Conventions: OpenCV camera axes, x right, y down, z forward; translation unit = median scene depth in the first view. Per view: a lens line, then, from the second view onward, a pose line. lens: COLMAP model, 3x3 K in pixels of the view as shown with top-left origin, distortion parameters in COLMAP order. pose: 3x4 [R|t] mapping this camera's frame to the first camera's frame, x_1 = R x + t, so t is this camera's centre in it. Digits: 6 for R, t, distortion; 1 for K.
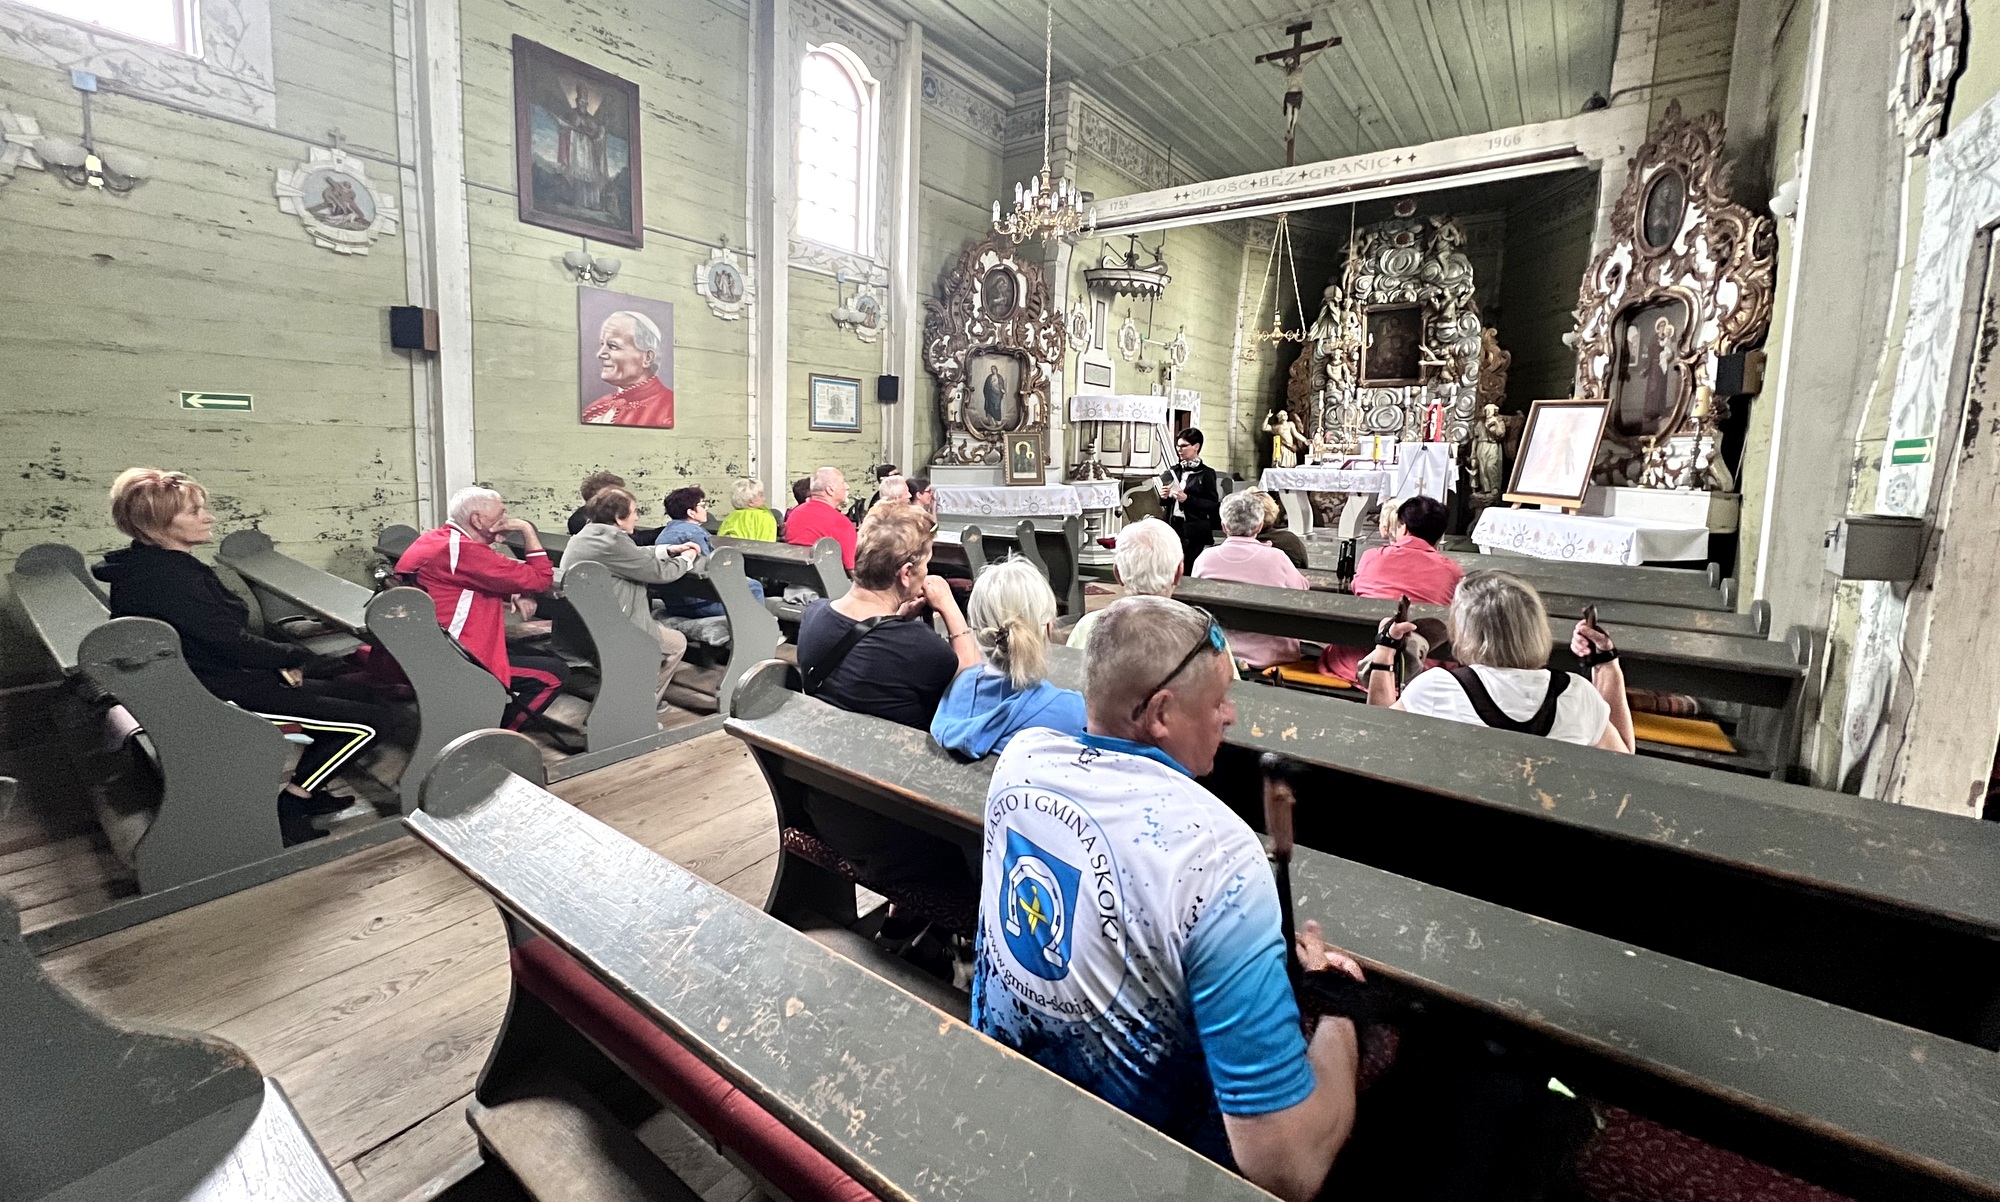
lens RADIAL K [[803.8, 0, 1000.3], [0, 803.8, 539.3], [0, 0, 1]] dist [0.000188, -0.000173]
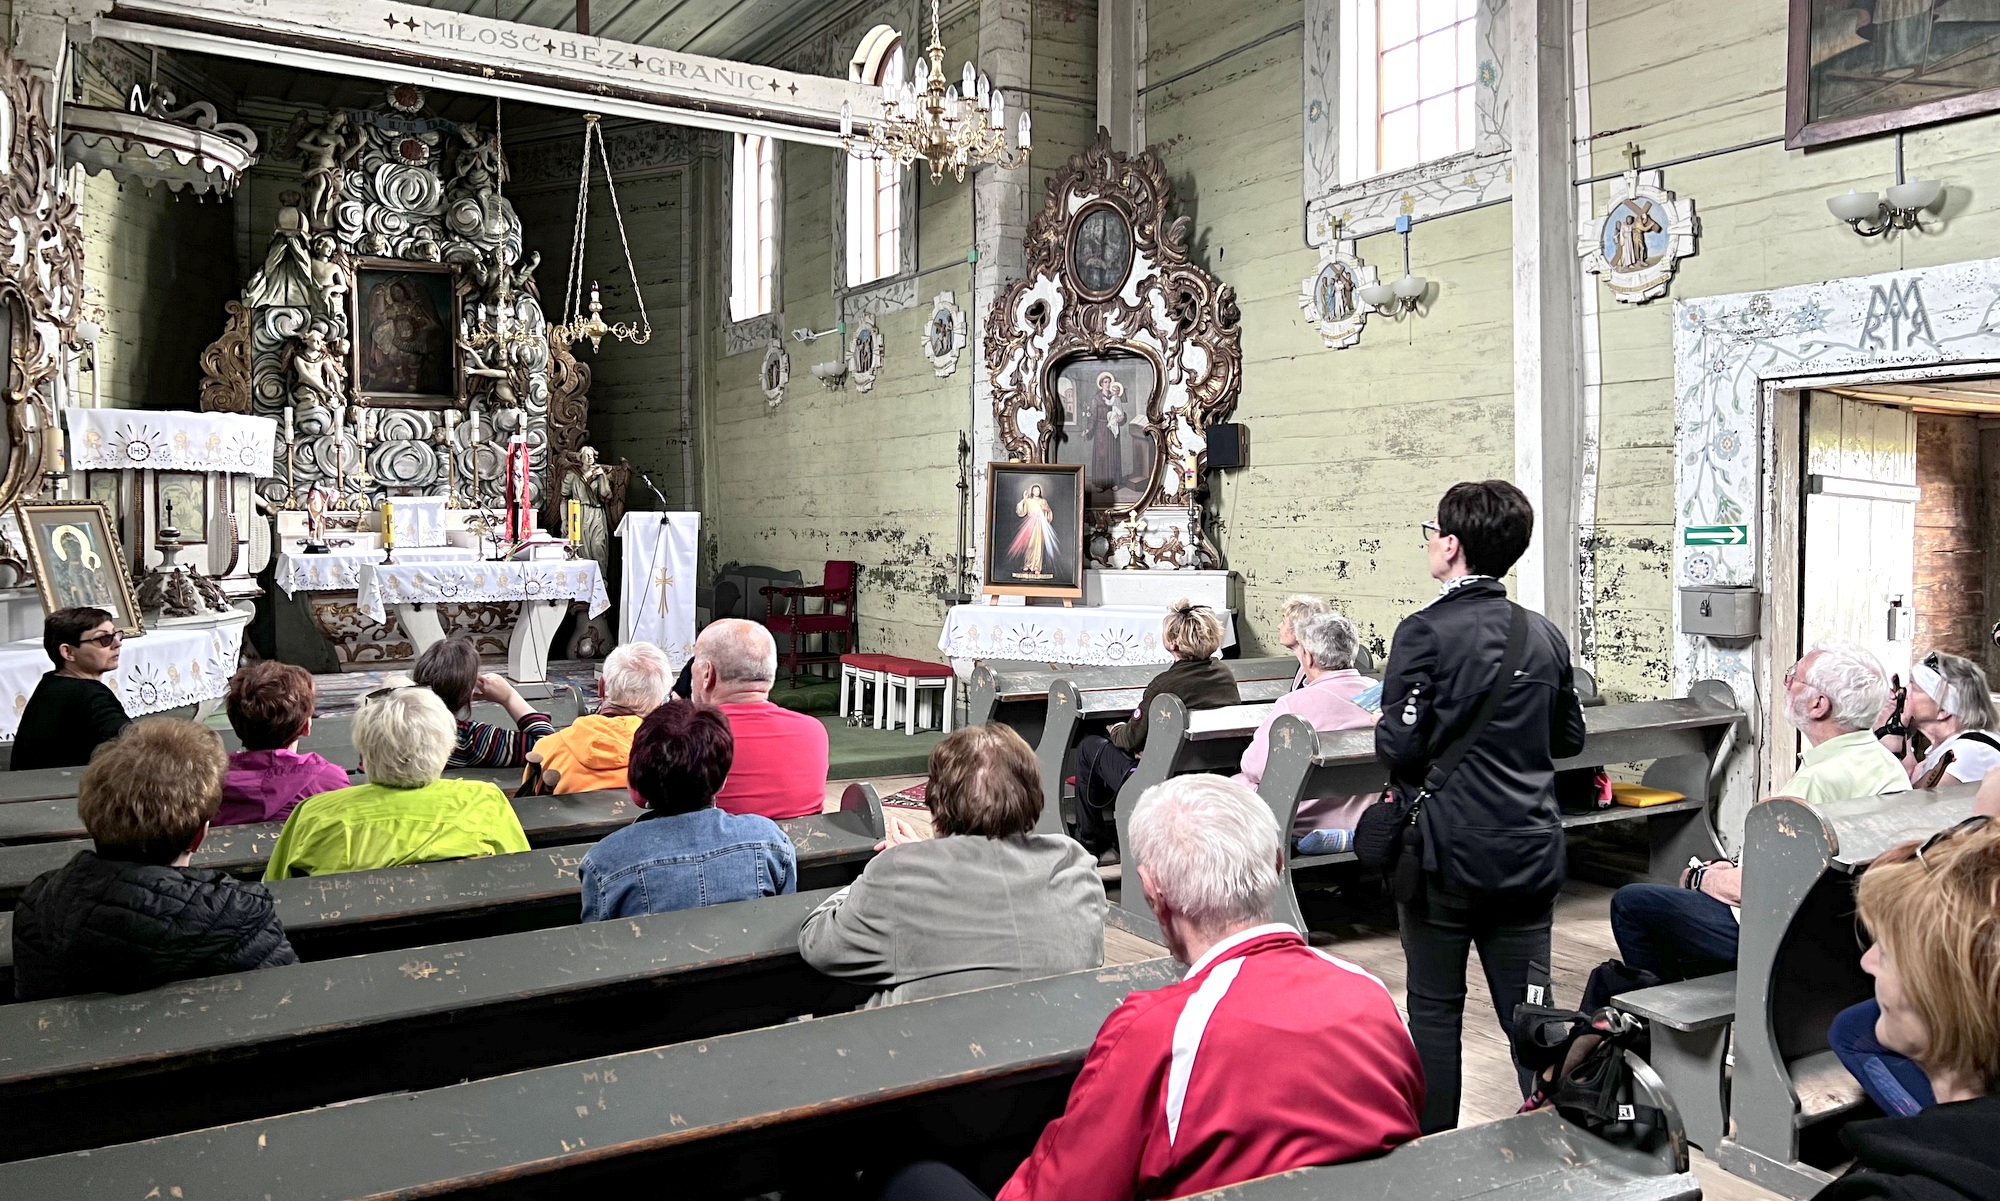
lens RADIAL K [[1506.8, 0, 999.7], [0, 1506.8, 544.1], [0, 0, 1]] dist [0.111619, -0.156615]
pose [[0.400203, -0.034113, 0.915791, -0.671743], [0.109641, 0.993912, -0.010891, -0.081857], [-0.909844, 0.104767, 0.401506, 0.442318]]
